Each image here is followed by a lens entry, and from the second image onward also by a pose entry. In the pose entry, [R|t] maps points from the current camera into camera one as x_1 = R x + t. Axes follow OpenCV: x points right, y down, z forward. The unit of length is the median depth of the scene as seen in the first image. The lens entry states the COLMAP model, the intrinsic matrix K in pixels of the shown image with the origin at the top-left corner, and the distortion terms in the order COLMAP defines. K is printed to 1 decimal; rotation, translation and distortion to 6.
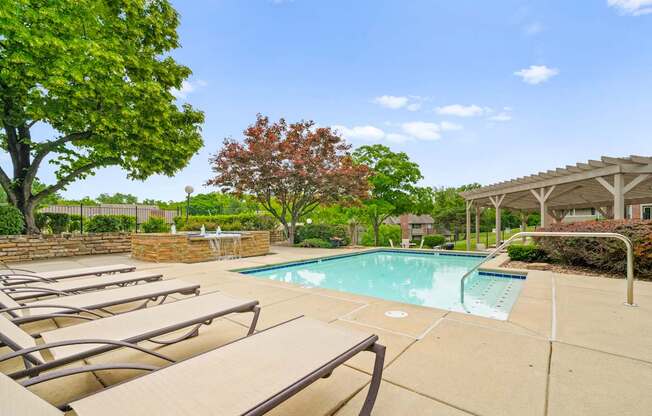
lens RADIAL K [[286.9, 0, 321.6], [0, 286.9, 224.4], [0, 0, 1]] dist [0.001000, -0.001628]
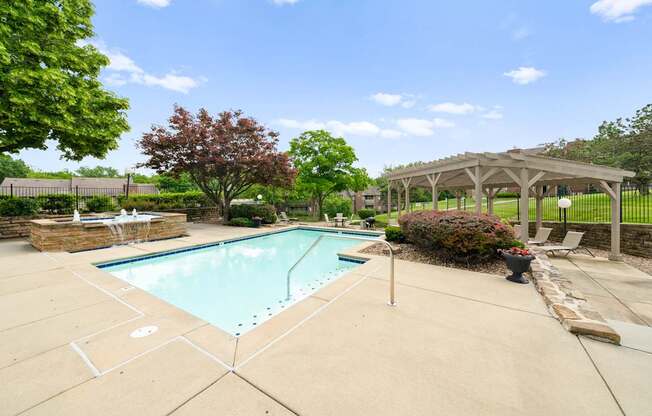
lens RADIAL K [[248.4, 0, 324.6], [0, 248.4, 195.9], [0, 0, 1]] dist [-0.002407, -0.000010]
pose [[0.994196, -0.001314, 0.107575, 0.199509], [0.000513, 0.999972, 0.007476, -0.042691], [-0.107582, -0.007378, 0.994169, 0.018401]]
